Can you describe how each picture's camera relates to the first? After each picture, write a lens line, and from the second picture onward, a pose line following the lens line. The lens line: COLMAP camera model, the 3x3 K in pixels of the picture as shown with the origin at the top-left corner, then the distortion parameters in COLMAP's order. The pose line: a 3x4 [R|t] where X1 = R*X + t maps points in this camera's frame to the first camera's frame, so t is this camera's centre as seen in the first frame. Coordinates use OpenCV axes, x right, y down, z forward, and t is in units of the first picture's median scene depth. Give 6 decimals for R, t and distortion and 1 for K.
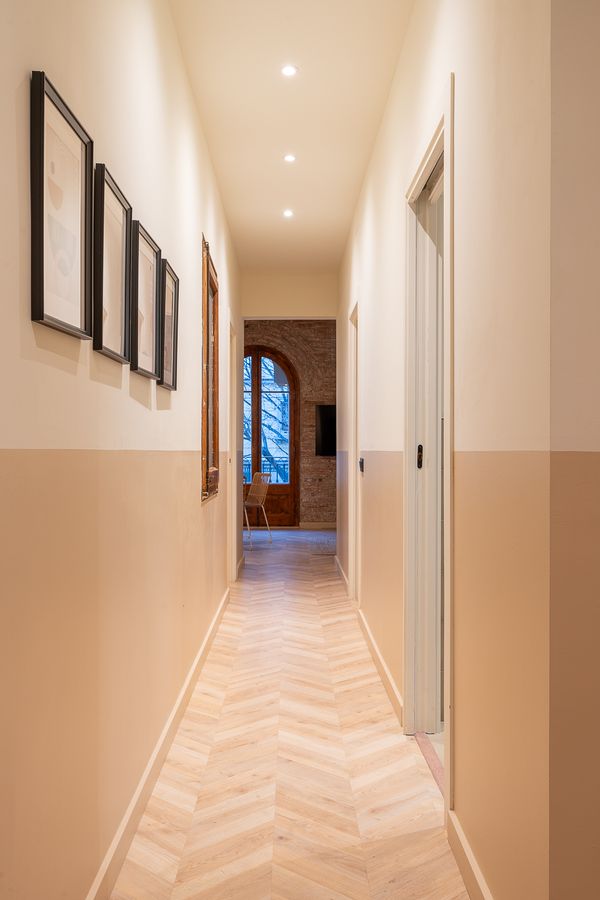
lens RADIAL K [[811.0, 0, 300.0], [0, 811.0, 450.0], [0, 0, 1]] dist [-0.000386, -0.000144]
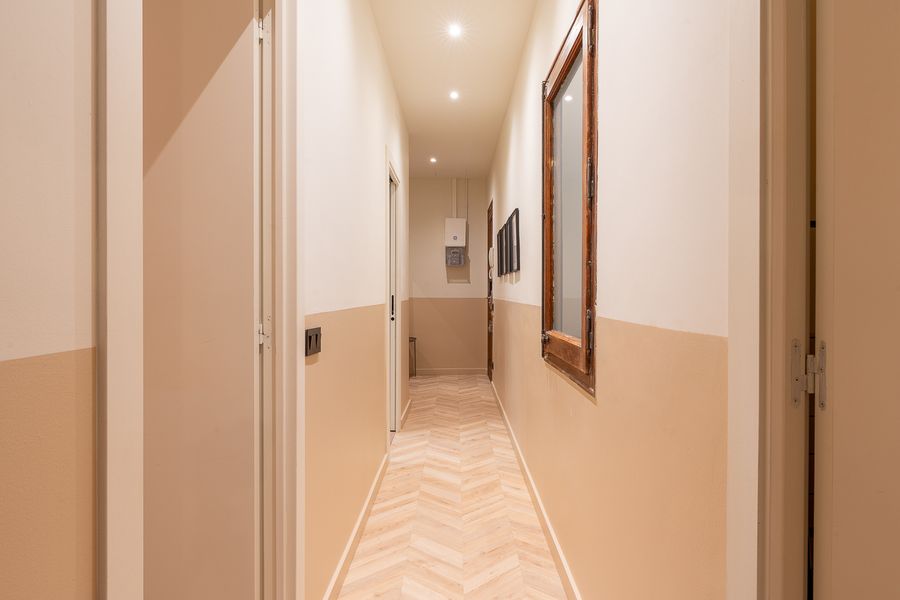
lens RADIAL K [[521.6, 0, 450.0], [0, 521.6, 300.0], [0, 0, 1]] dist [-0.002481, -0.000941]
pose [[-0.999712, -0.001016, 0.023976, -0.027458], [-0.000665, 0.999893, 0.014645, -0.019232], [-0.023988, 0.014625, -0.999605, 1.874264]]
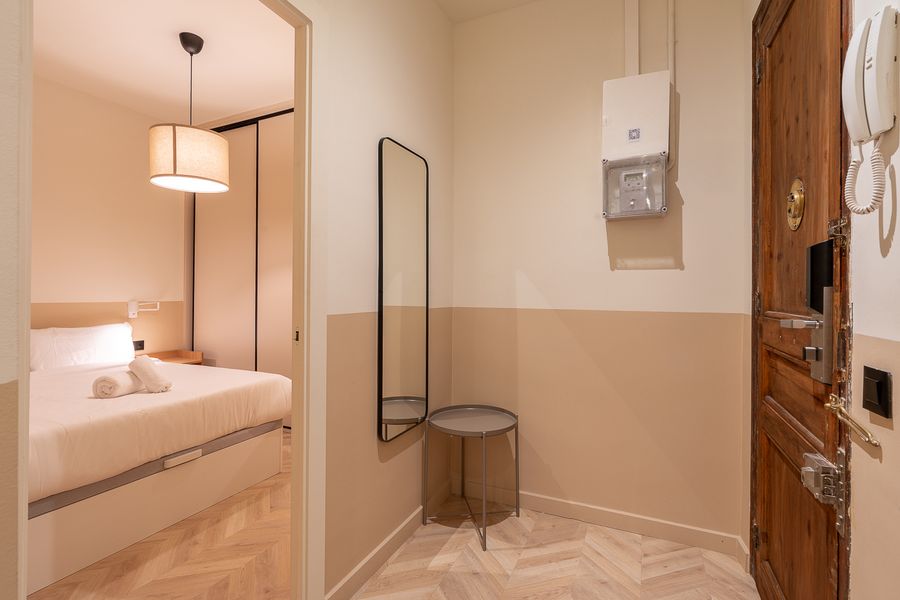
lens RADIAL K [[408.3, 0, 450.0], [0, 408.3, 300.0], [0, 0, 1]] dist [-0.000023, -0.000015]
pose [[-0.894544, -0.001810, 0.446976, -0.025741], [-0.002616, 0.999996, -0.001186, -0.016207], [-0.446972, -0.002230, -0.894545, 1.337677]]
